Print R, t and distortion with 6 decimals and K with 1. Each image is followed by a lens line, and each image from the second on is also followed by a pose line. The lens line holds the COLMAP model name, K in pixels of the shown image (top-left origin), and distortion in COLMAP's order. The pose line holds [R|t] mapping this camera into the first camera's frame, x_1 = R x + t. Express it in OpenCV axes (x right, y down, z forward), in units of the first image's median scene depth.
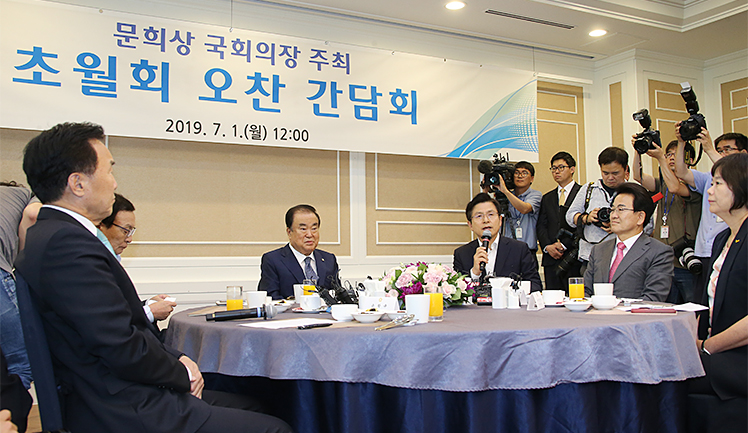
lens RADIAL K [[716.1, 0, 373.4], [0, 716.1, 203.2], [0, 0, 1]] dist [-0.111043, 0.133518]
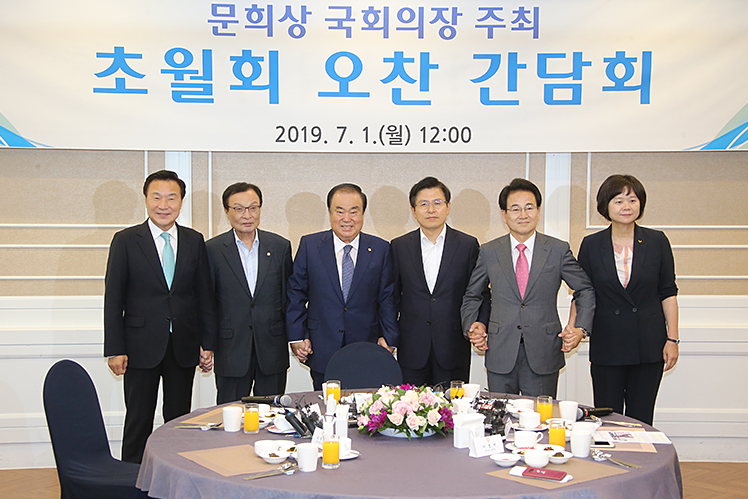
lens RADIAL K [[1555.4, 0, 376.5], [0, 1555.4, 239.2], [0, 0, 1]] dist [0.192745, 0.037009]
pose [[0.903622, 0.052457, -0.425106, 0.525795], [0.018691, 0.986698, 0.161486, -0.259951], [0.427922, -0.153868, 0.890622, -0.486894]]
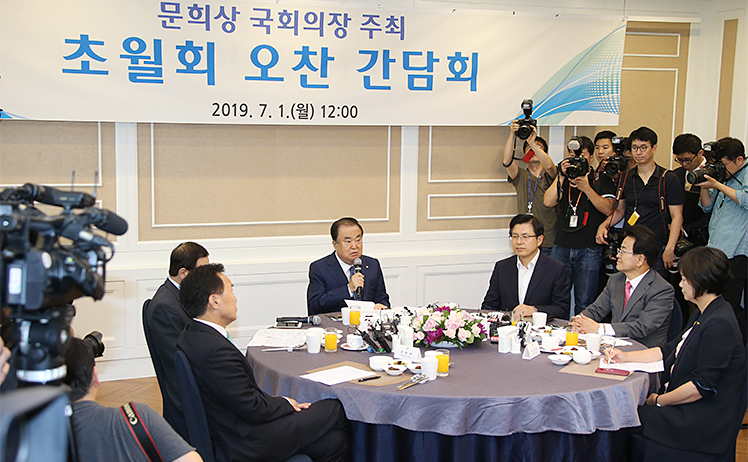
lens RADIAL K [[1108.2, 0, 374.0], [0, 1108.2, 231.0], [0, 0, 1]] dist [0.036095, 0.137625]
pose [[0.996728, 0.042429, -0.068800, 0.040640], [-0.027971, 0.979620, 0.198901, -0.245225], [0.075837, -0.196326, 0.977602, -0.491015]]
